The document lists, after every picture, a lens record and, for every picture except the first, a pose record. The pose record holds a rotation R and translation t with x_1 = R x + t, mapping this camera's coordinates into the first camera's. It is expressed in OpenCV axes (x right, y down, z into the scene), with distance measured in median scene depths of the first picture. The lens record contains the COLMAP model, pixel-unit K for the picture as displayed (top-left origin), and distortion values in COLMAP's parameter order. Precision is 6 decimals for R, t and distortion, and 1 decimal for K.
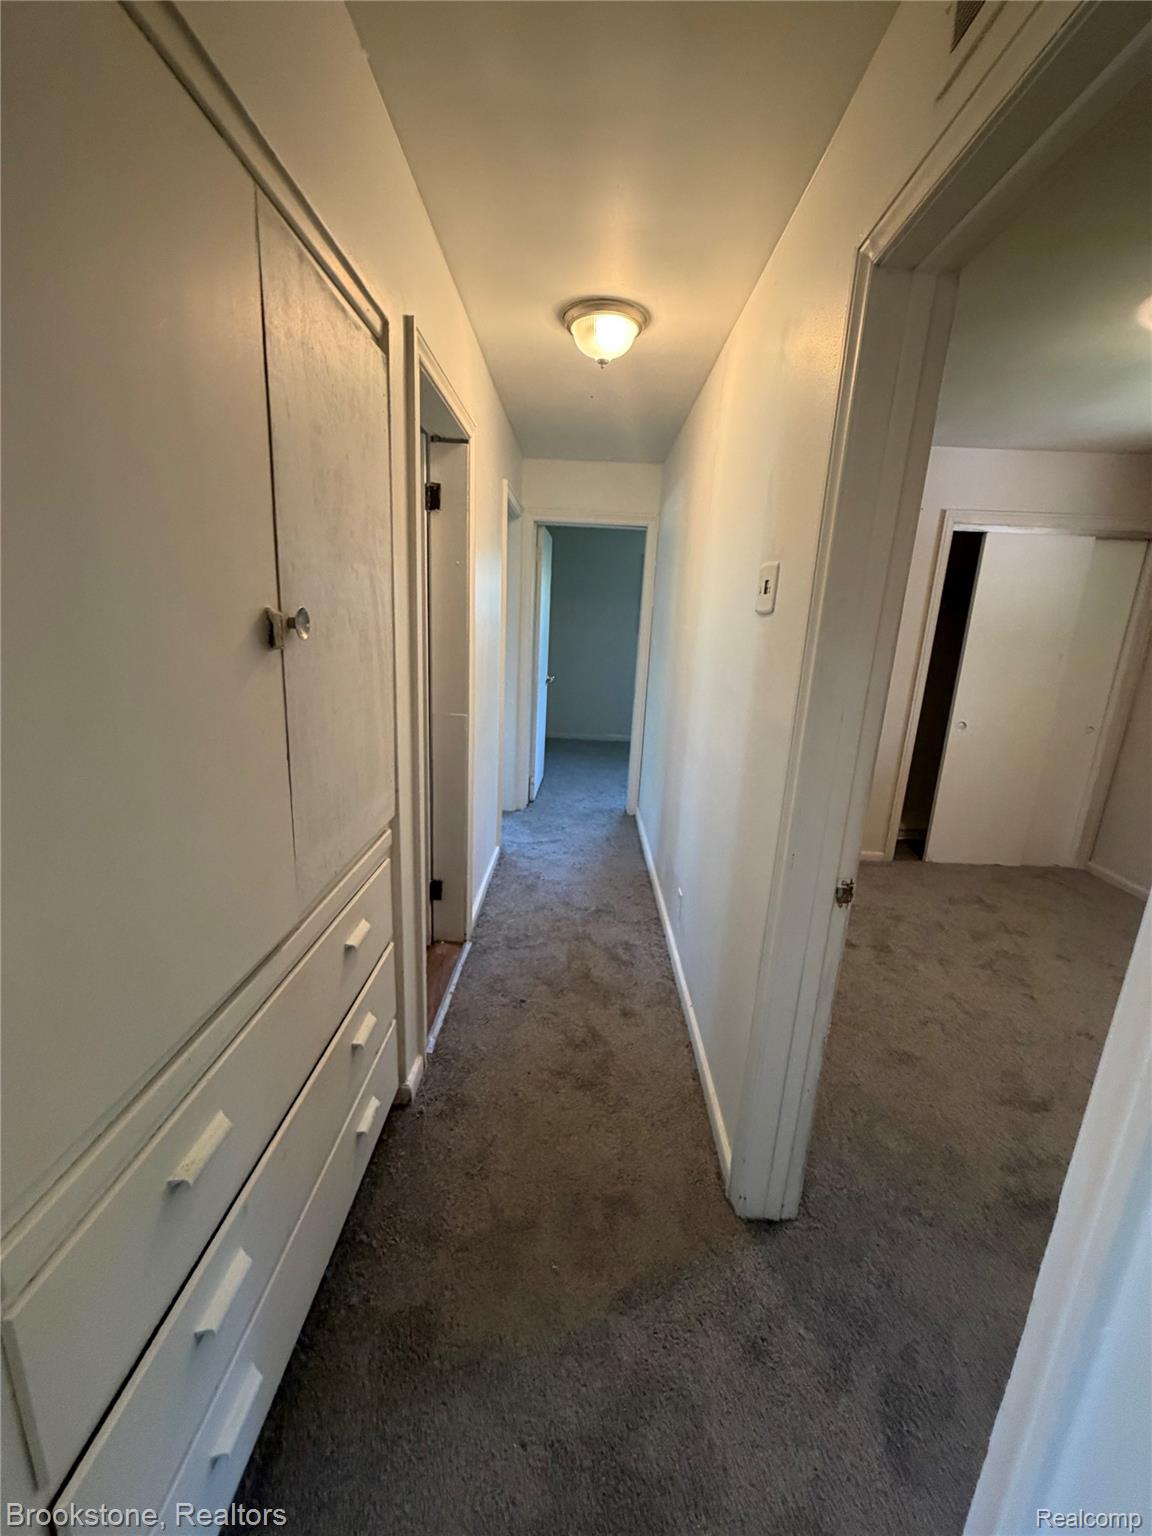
lens RADIAL K [[610.6, 0, 578.5], [0, 610.6, 765.5], [0, 0, 1]] dist [0.000074, -0.000242]
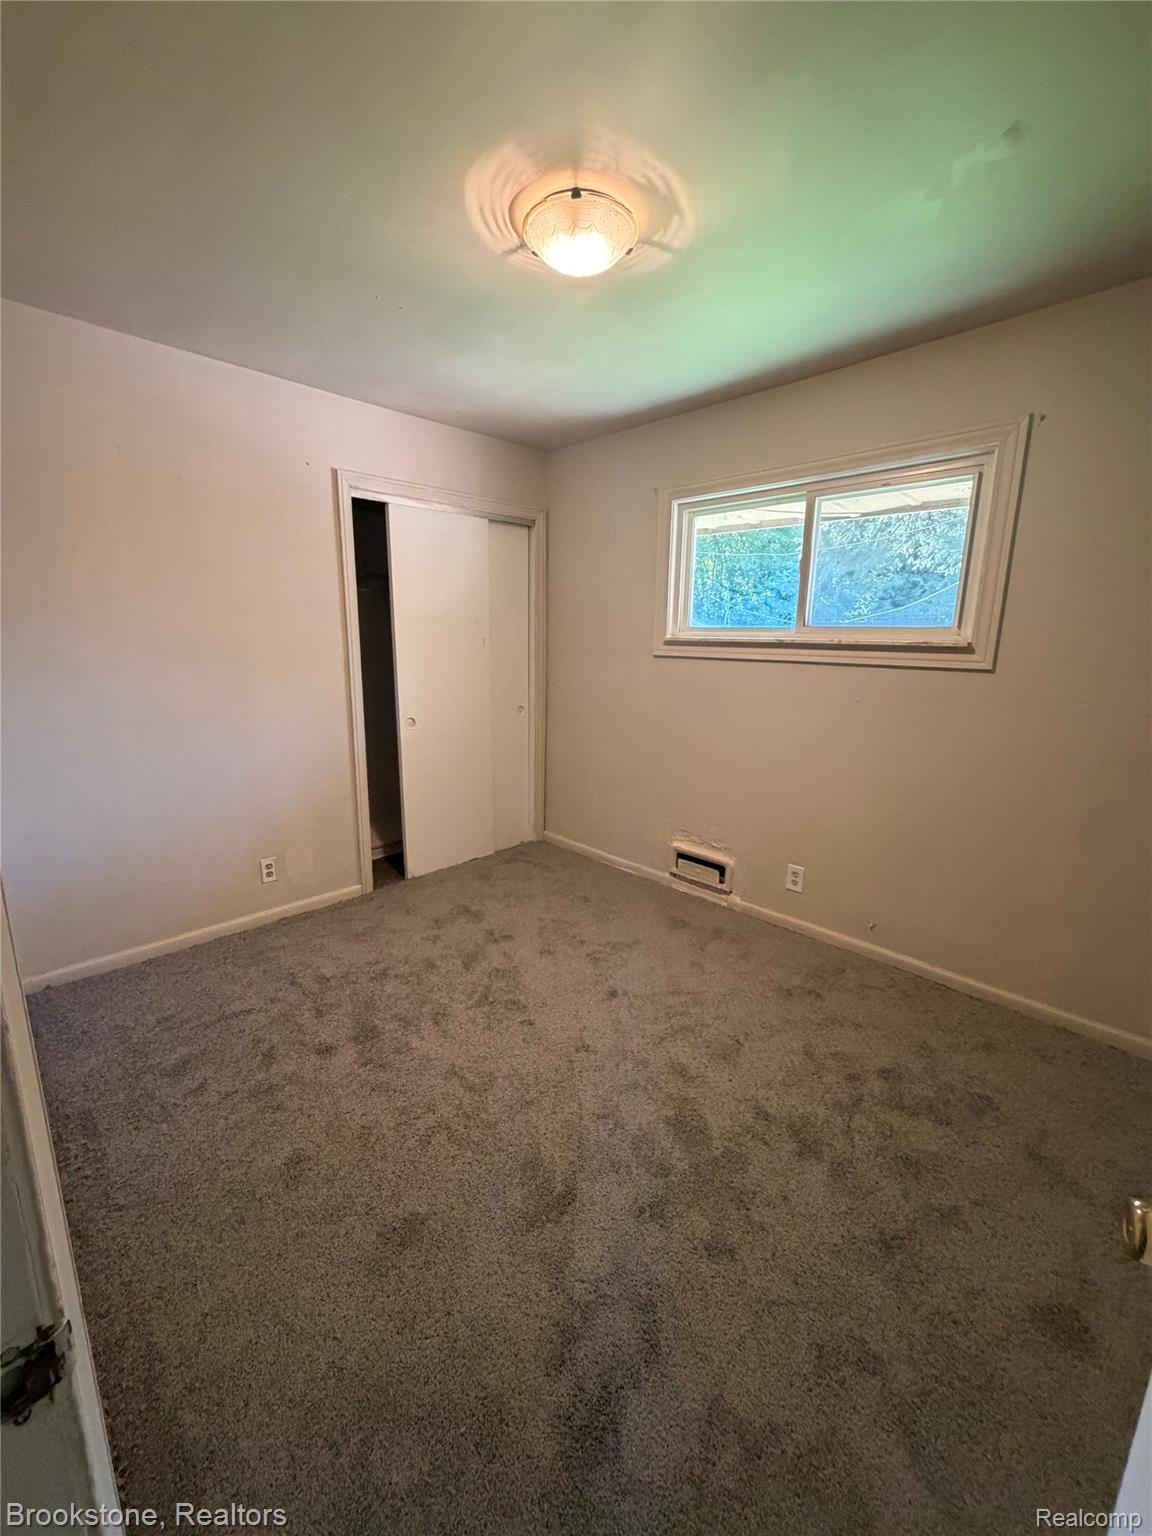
lens RADIAL K [[610.6, 0, 569.7], [0, 610.6, 766.0], [0, 0, 1]] dist [0.000074, -0.000242]
pose [[0.704825, -0.187706, 0.684097, 0.197206], [0.189440, 0.979139, 0.073481, -0.027579], [-0.683619, 0.077805, 0.725680, 0.230895]]
